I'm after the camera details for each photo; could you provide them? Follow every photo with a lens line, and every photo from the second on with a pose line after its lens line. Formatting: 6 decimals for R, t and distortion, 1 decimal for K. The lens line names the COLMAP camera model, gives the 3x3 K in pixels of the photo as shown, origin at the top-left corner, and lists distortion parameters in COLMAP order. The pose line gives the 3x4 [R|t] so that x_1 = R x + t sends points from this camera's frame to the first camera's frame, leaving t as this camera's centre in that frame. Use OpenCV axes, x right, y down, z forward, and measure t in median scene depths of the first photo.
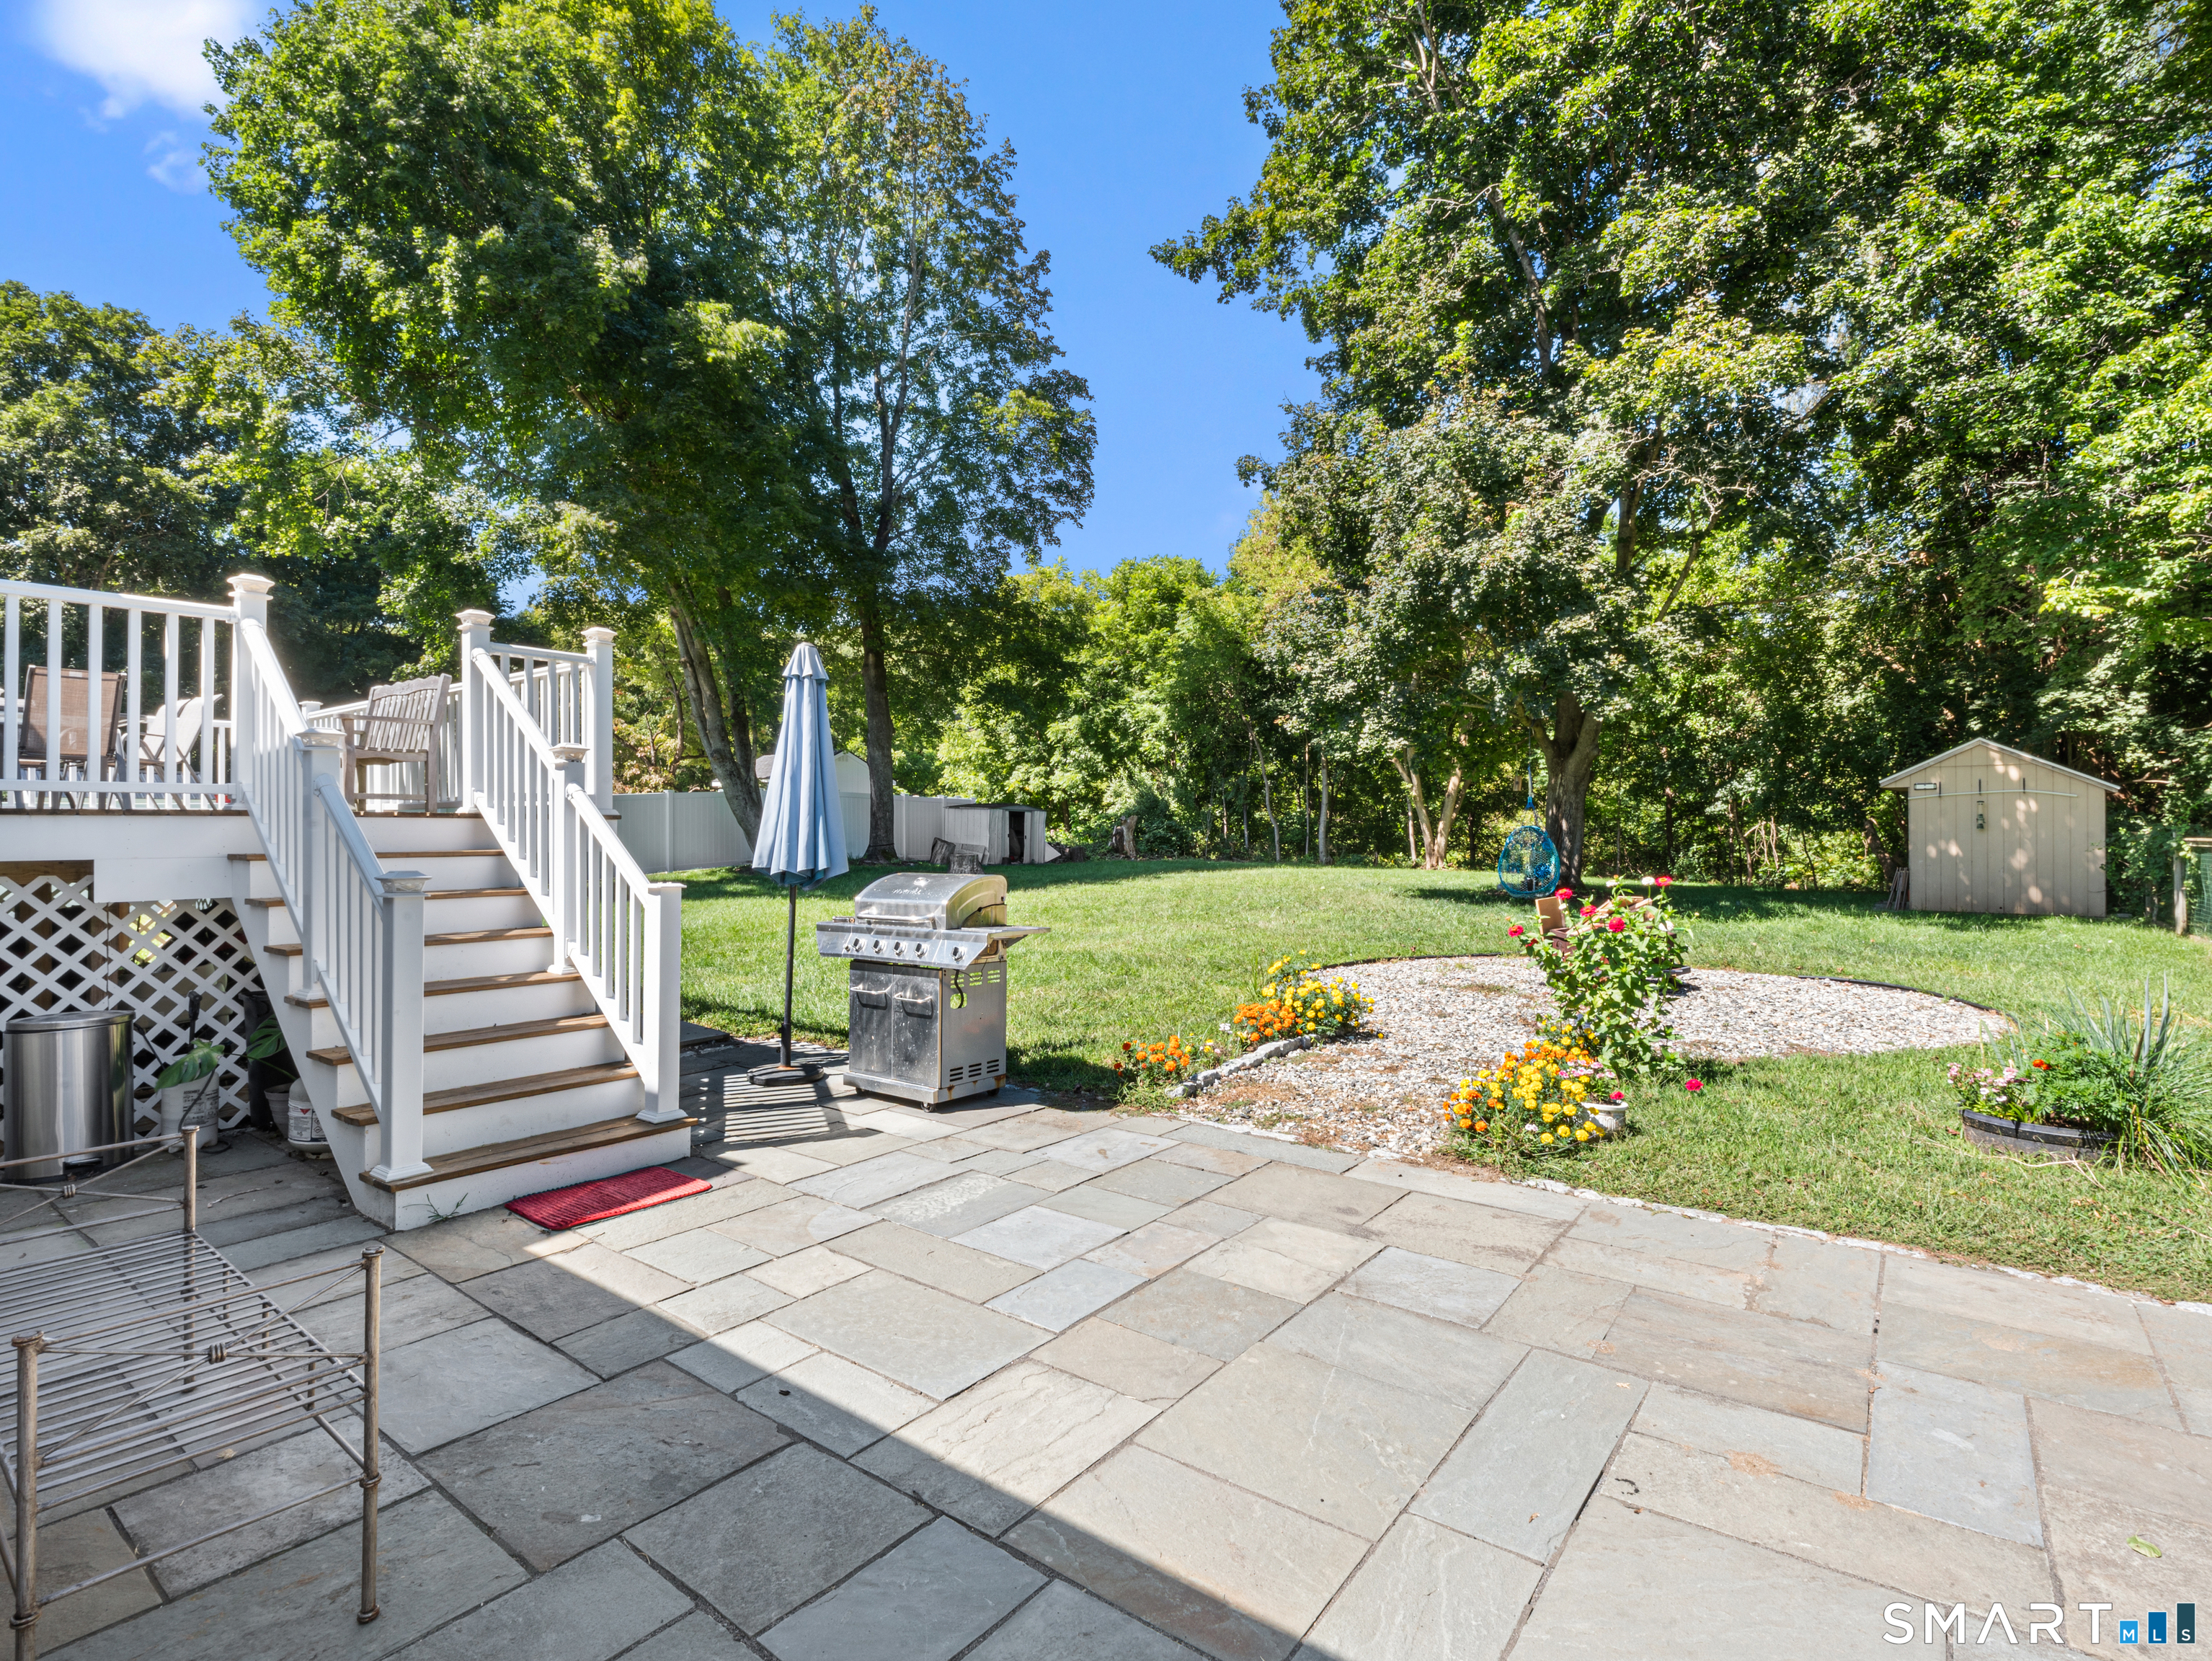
lens RADIAL K [[1066.2, 0, 1106.0], [0, 1066.2, 830.5], [0, 0, 1]] dist [0.014023, -0.000159]
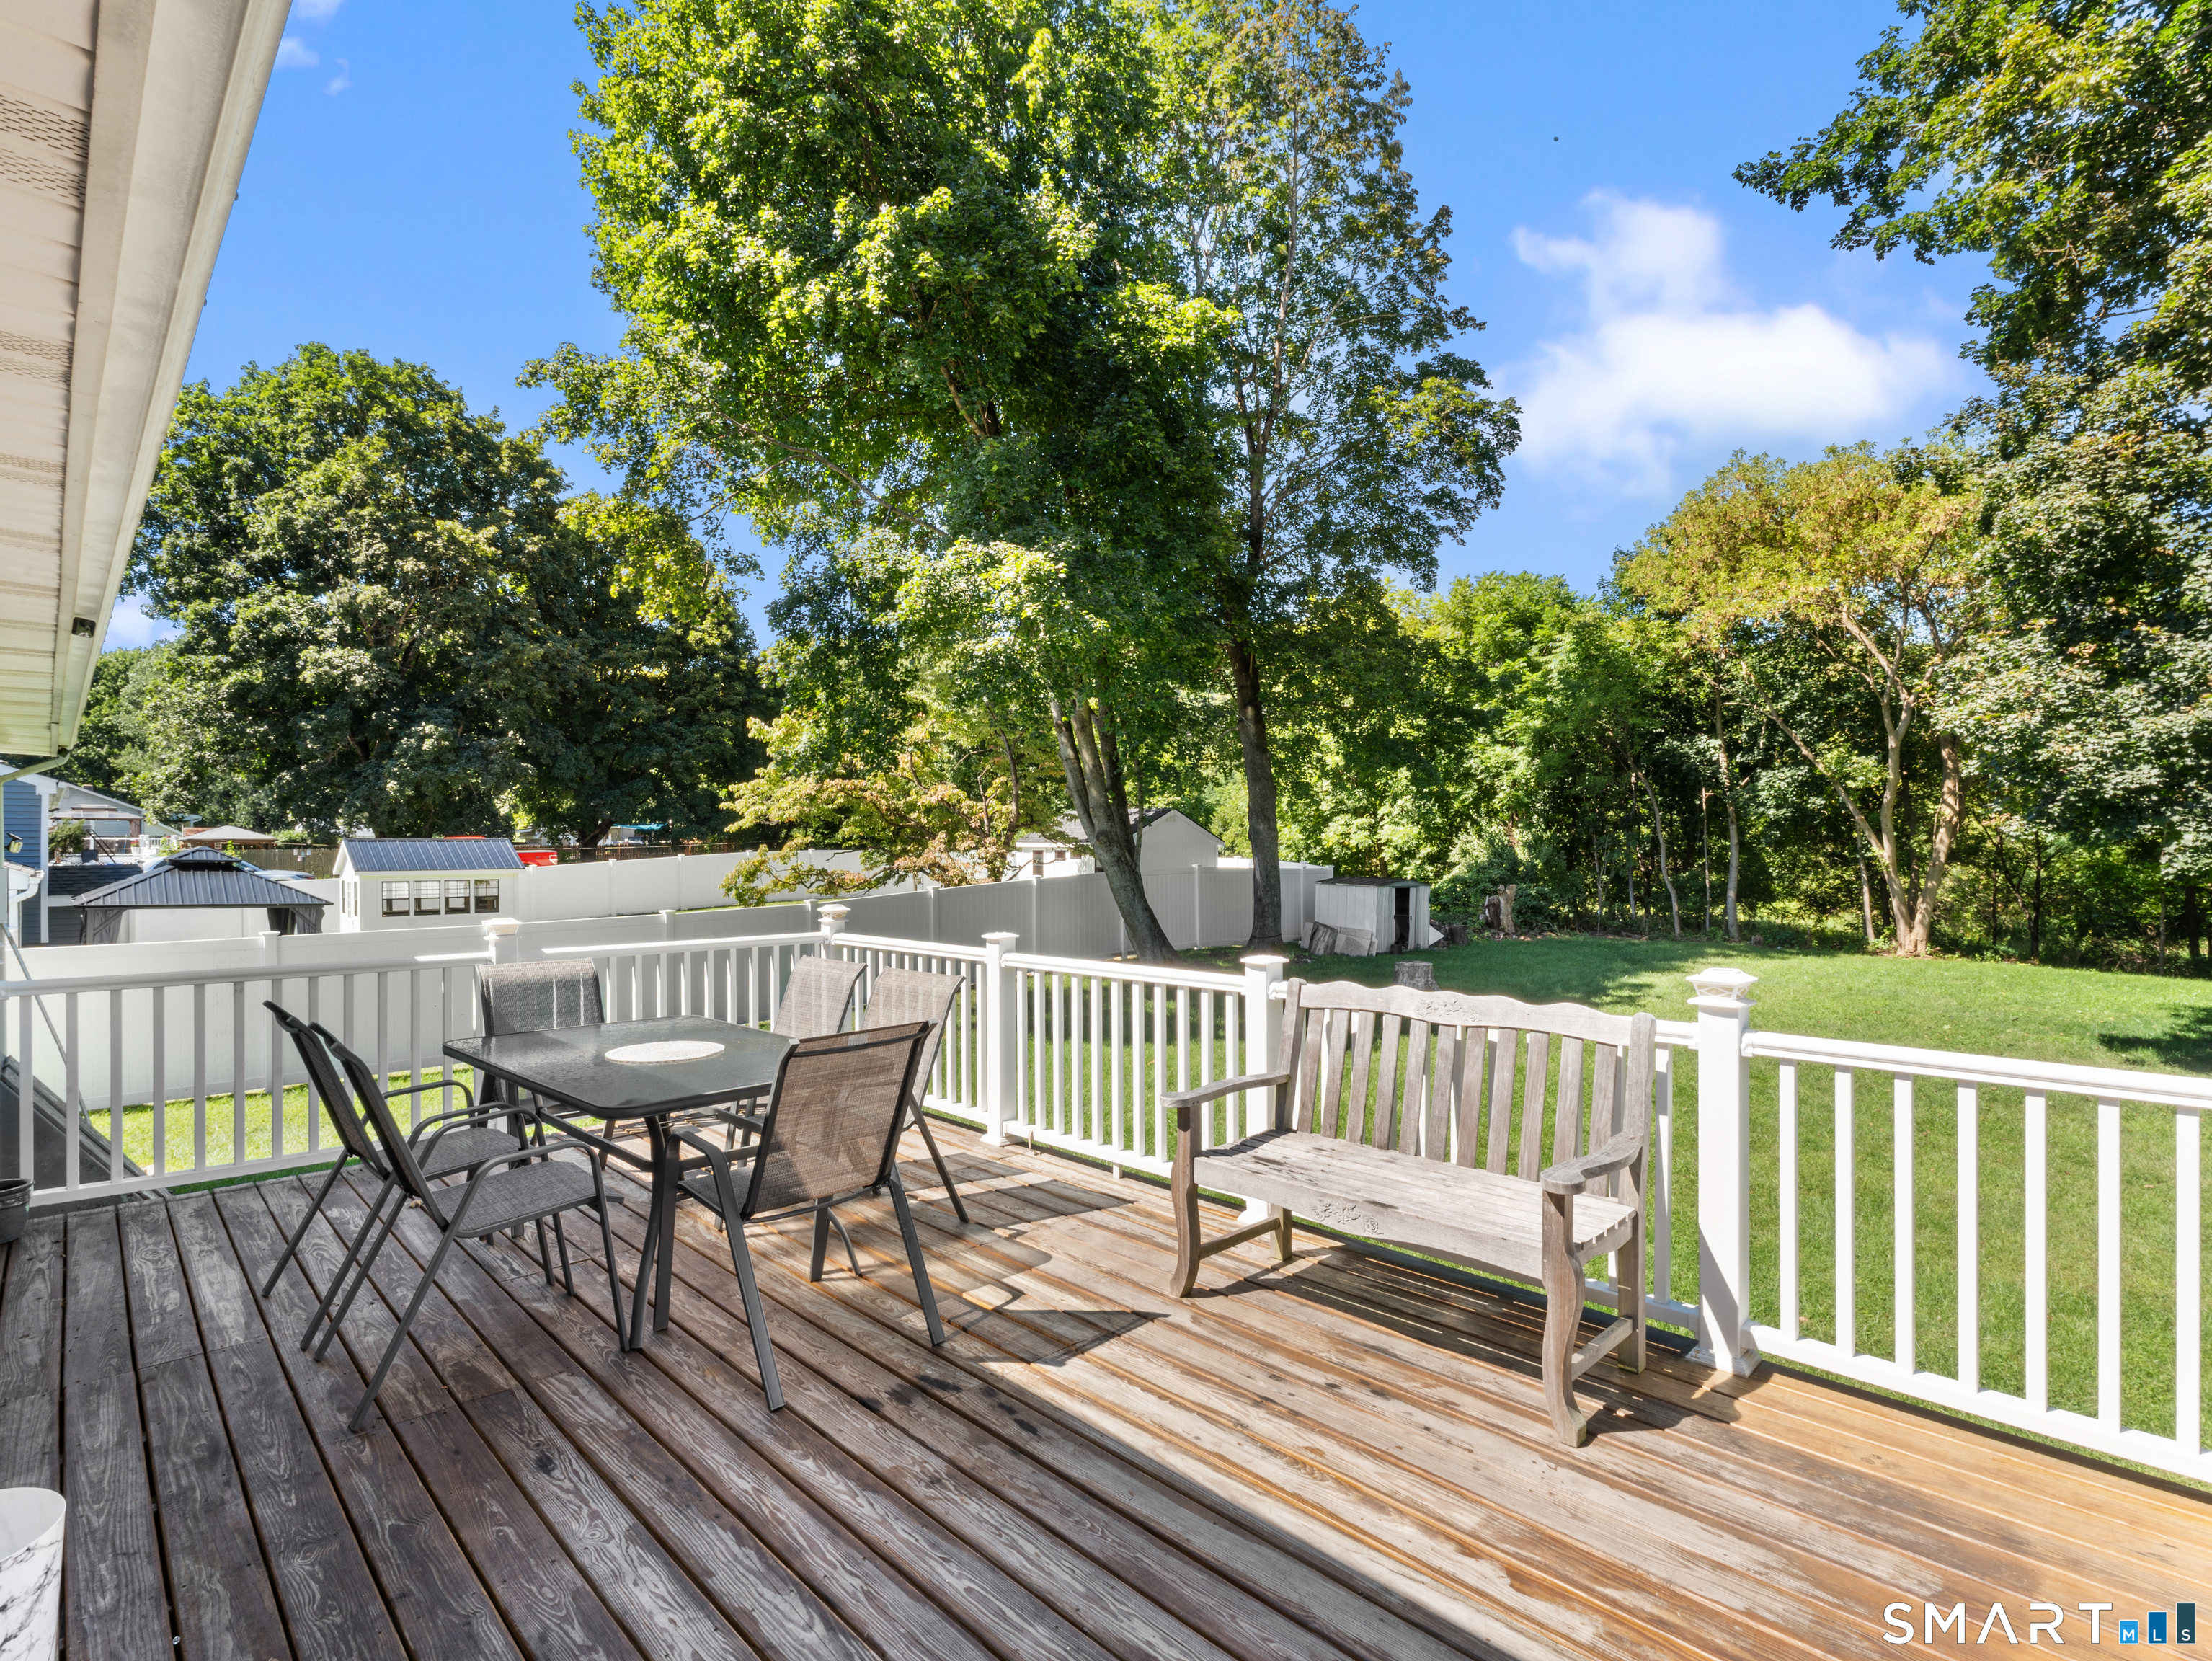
lens RADIAL K [[1037.4, 0, 1106.0], [0, 1037.4, 830.5], [0, 0, 1]] dist [0.001864, 0.000262]
pose [[0.993296, -0.005382, -0.115476, -0.209538], [0.004944, 0.999979, -0.004078, -0.057442], [0.115496, 0.003480, 0.993302, 0.160042]]
